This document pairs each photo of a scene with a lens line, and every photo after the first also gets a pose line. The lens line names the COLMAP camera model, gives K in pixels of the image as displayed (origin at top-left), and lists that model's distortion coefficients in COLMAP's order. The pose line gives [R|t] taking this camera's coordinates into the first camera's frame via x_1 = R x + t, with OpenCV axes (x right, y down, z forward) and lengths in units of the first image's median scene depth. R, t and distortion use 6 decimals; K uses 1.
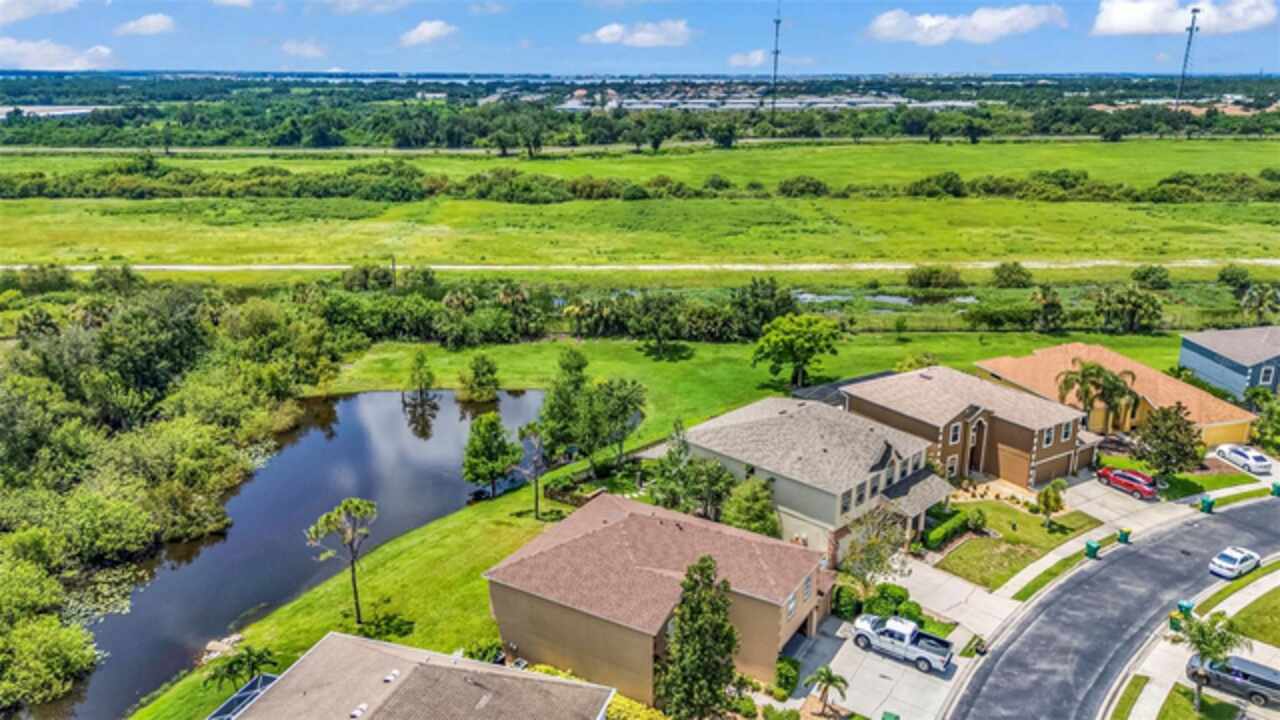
lens RADIAL K [[948.3, 0, 640.0], [0, 948.3, 360.0], [0, 0, 1]] dist [0.067637, -0.054207]
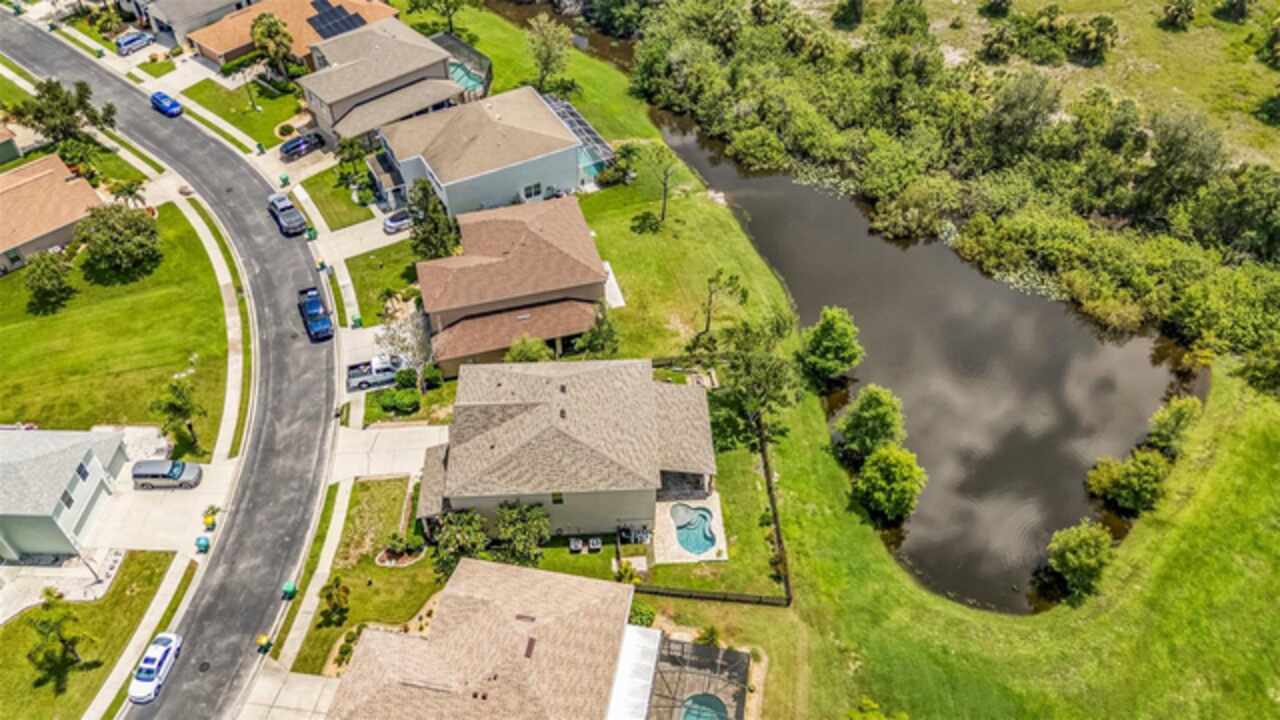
lens RADIAL K [[948.7, 0, 637.7], [0, 948.7, 355.8], [0, 0, 1]] dist [0.073421, -0.060099]
pose [[-0.685387, 0.518716, -0.511056, 0.546740], [-0.212320, 0.528975, 0.821648, -0.732336], [0.696538, 0.671654, -0.252419, 1.205700]]
